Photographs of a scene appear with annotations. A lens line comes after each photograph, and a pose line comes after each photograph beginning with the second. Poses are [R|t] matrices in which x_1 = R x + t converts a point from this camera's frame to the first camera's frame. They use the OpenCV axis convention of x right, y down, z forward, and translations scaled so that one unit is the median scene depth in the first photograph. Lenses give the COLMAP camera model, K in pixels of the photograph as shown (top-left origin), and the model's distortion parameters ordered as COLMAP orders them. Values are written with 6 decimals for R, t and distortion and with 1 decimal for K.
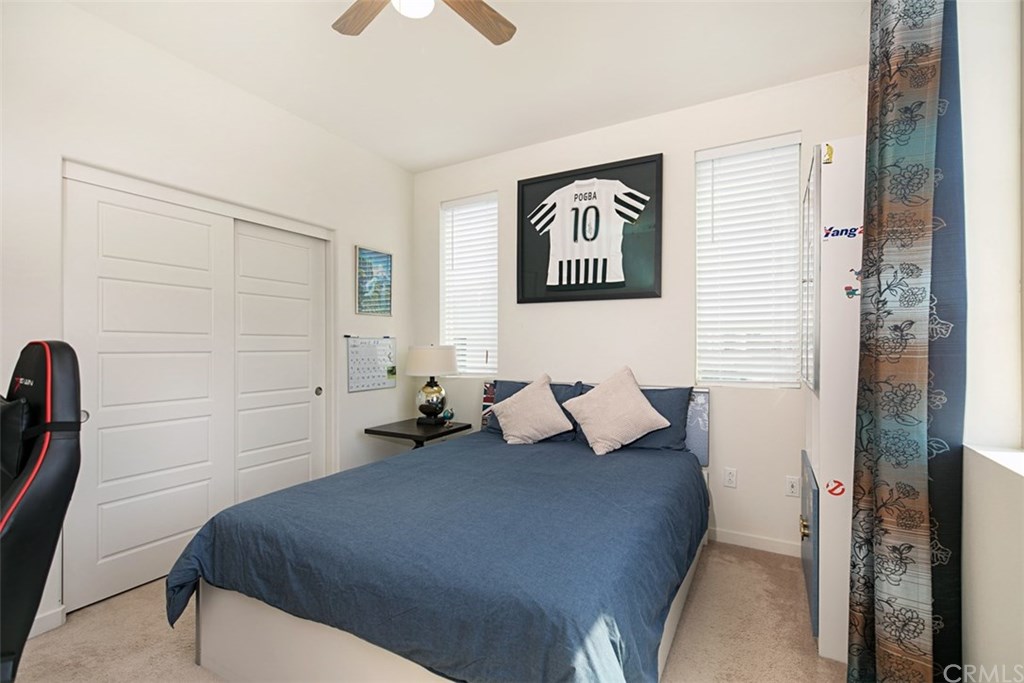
lens RADIAL K [[463.7, 0, 511.2], [0, 463.7, 345.6], [0, 0, 1]] dist [0.006788, 0.001935]
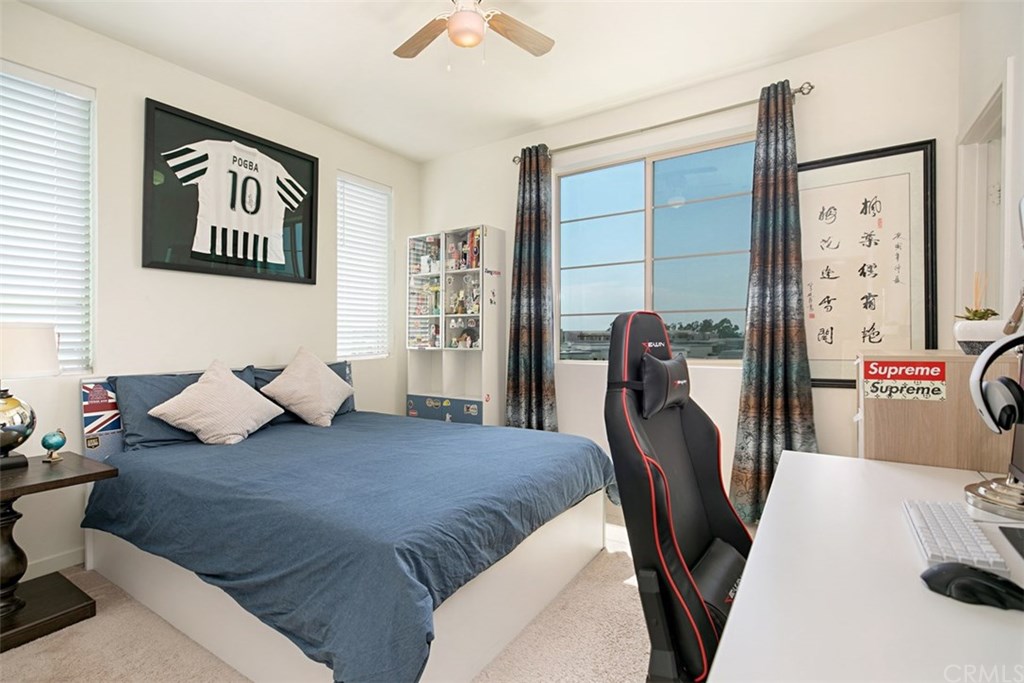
lens RADIAL K [[463.7, 0, 510.7], [0, 463.7, 339.0], [0, 0, 1]] dist [0.006788, 0.001935]
pose [[0.092445, -0.010731, 0.995660, -0.711925], [0.001818, 0.999942, 0.010608, 0.015681], [-0.995716, 0.000829, 0.092459, 0.394351]]
